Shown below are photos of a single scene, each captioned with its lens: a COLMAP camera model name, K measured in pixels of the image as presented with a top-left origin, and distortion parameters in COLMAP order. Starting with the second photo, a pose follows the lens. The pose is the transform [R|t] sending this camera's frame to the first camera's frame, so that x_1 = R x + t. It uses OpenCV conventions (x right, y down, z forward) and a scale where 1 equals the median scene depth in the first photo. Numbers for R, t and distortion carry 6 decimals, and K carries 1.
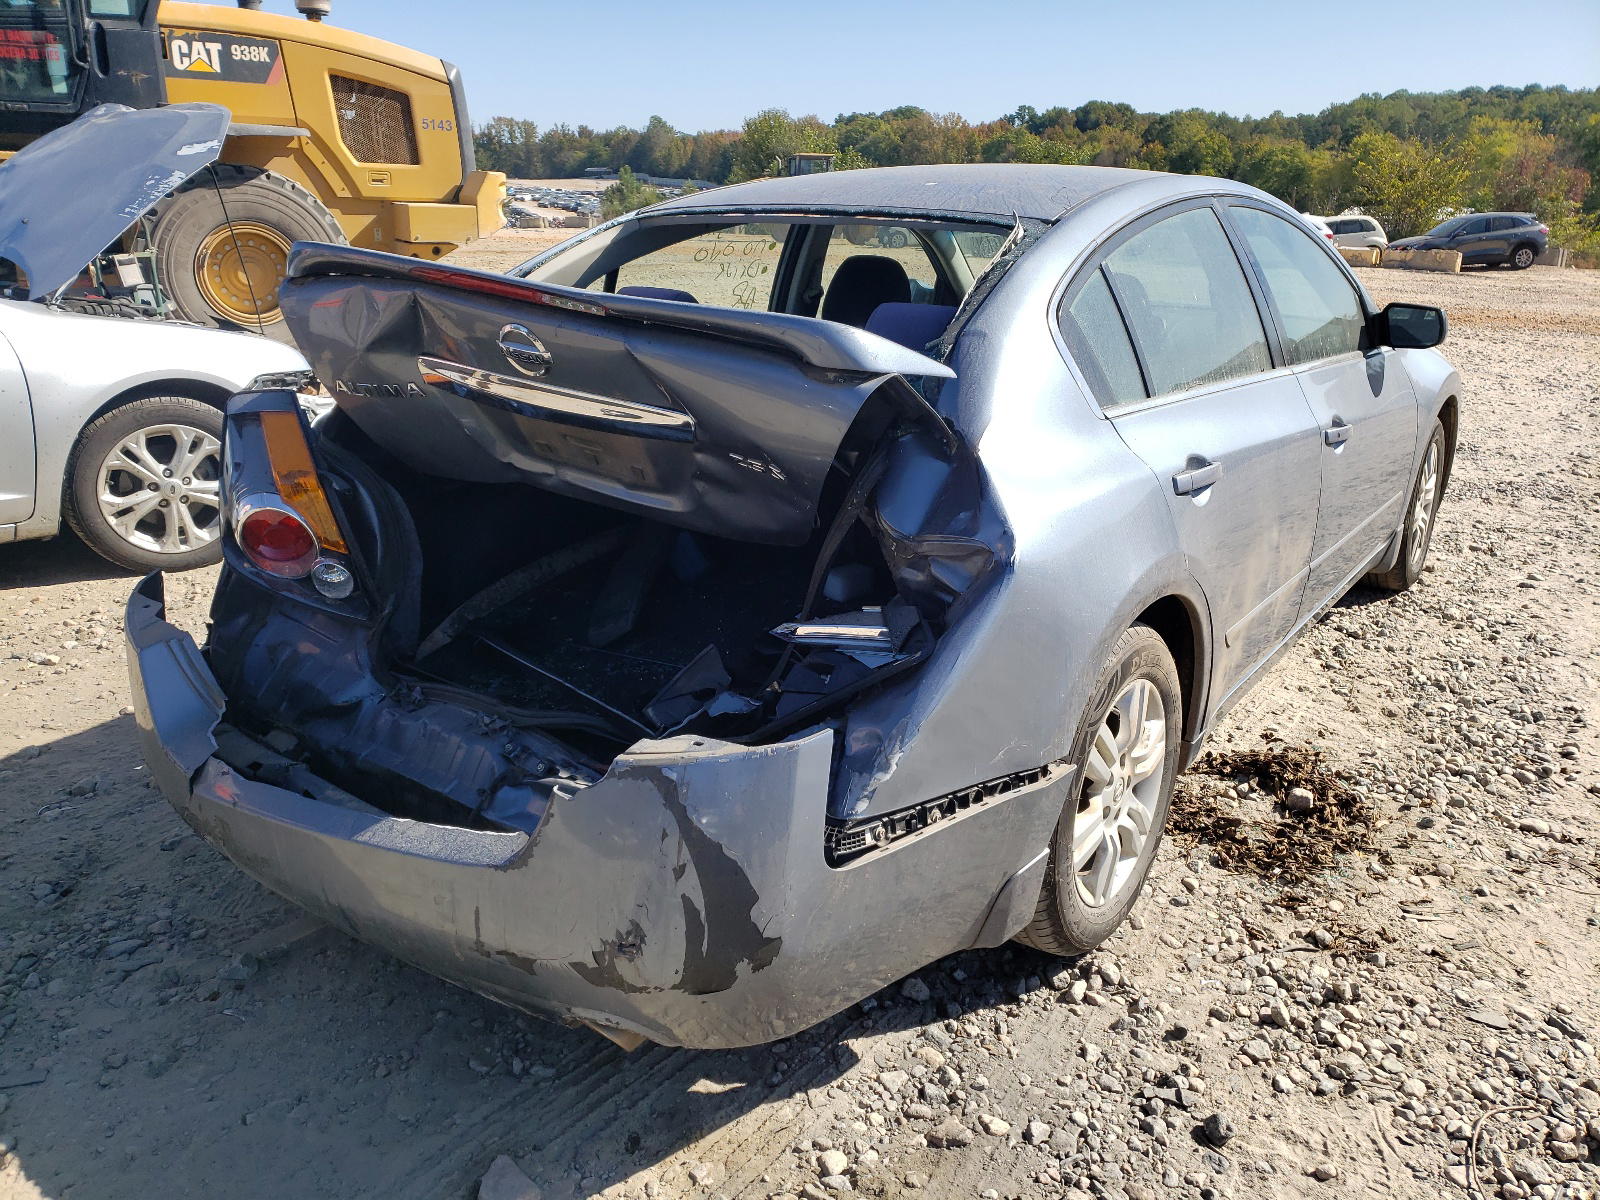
lens RADIAL K [[1198.5, 0, 800.0], [0, 1198.5, 600.0], [0, 0, 1]] dist [-0.001781, 0.053497]
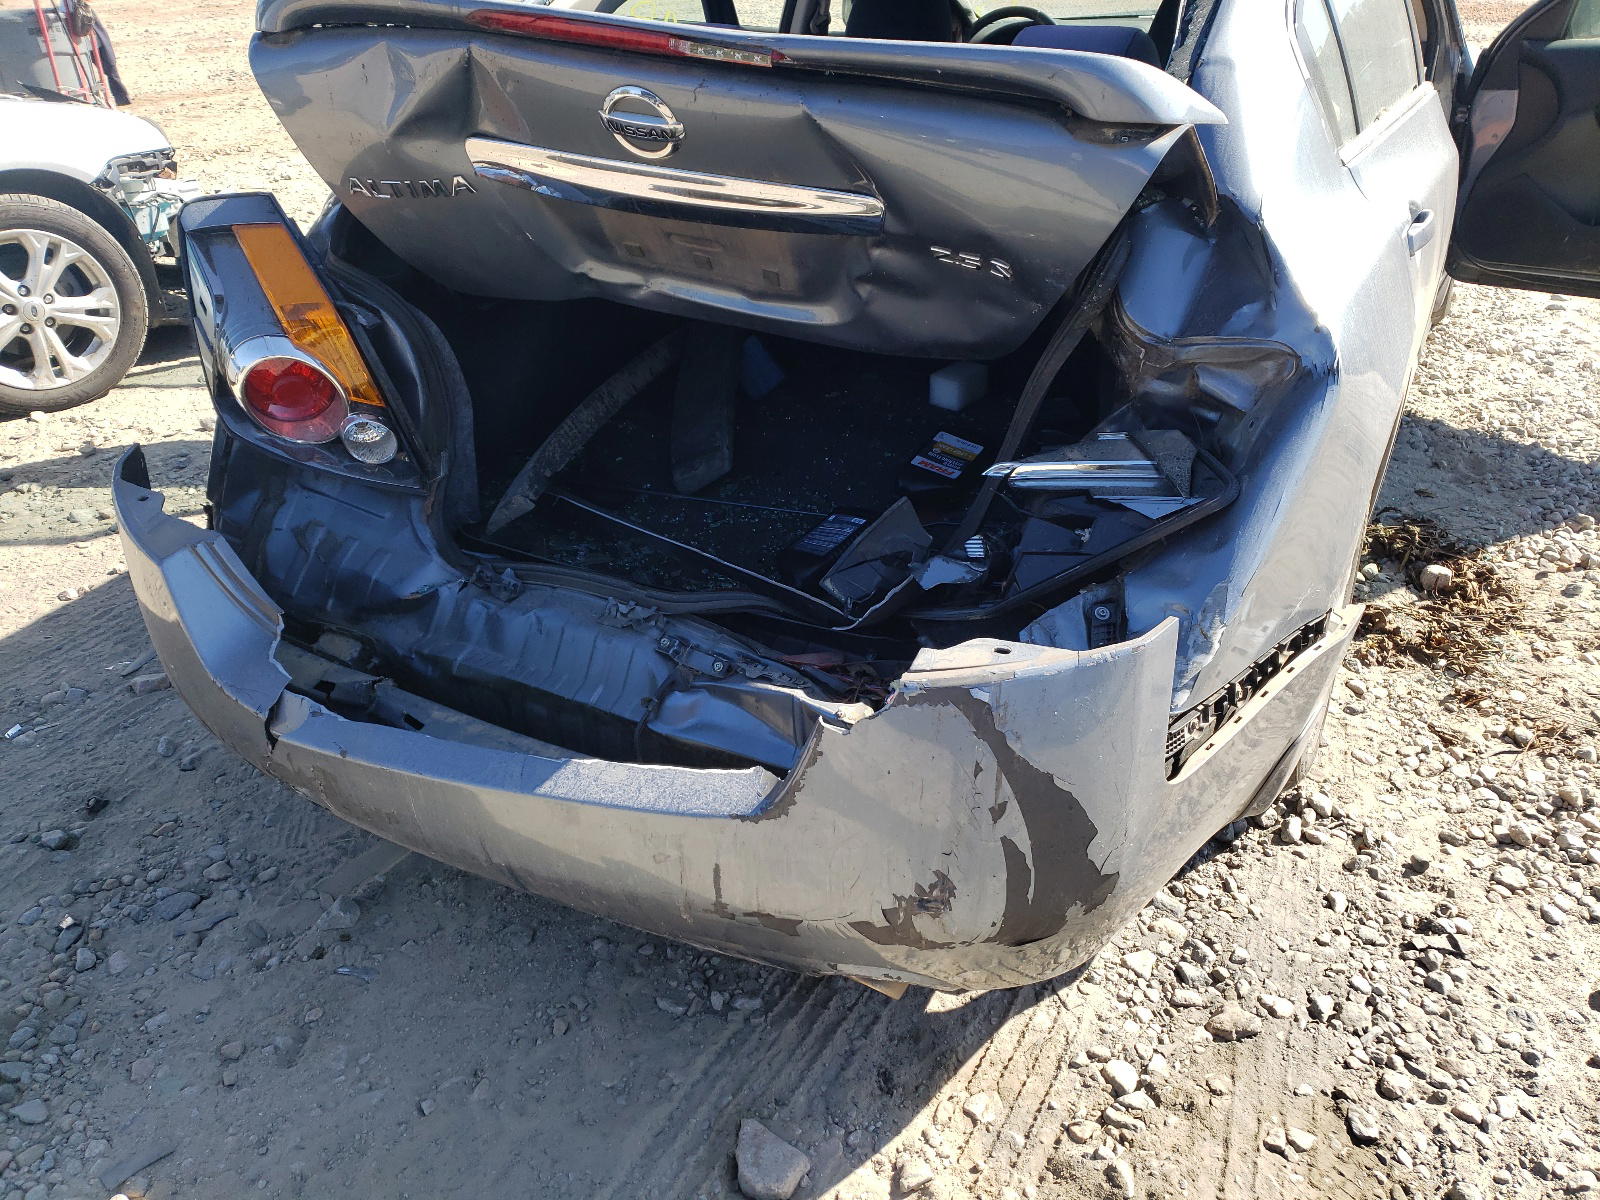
lens RADIAL K [[1198.5, 0, 800.0], [0, 1198.5, 600.0], [0, 0, 1]] dist [-0.001781, 0.053497]
pose [[0.990729, -0.098368, 0.093704, -0.217482], [0.077585, 0.975864, 0.204135, -0.061045], [-0.111522, -0.194972, 0.974448, 0.199932]]
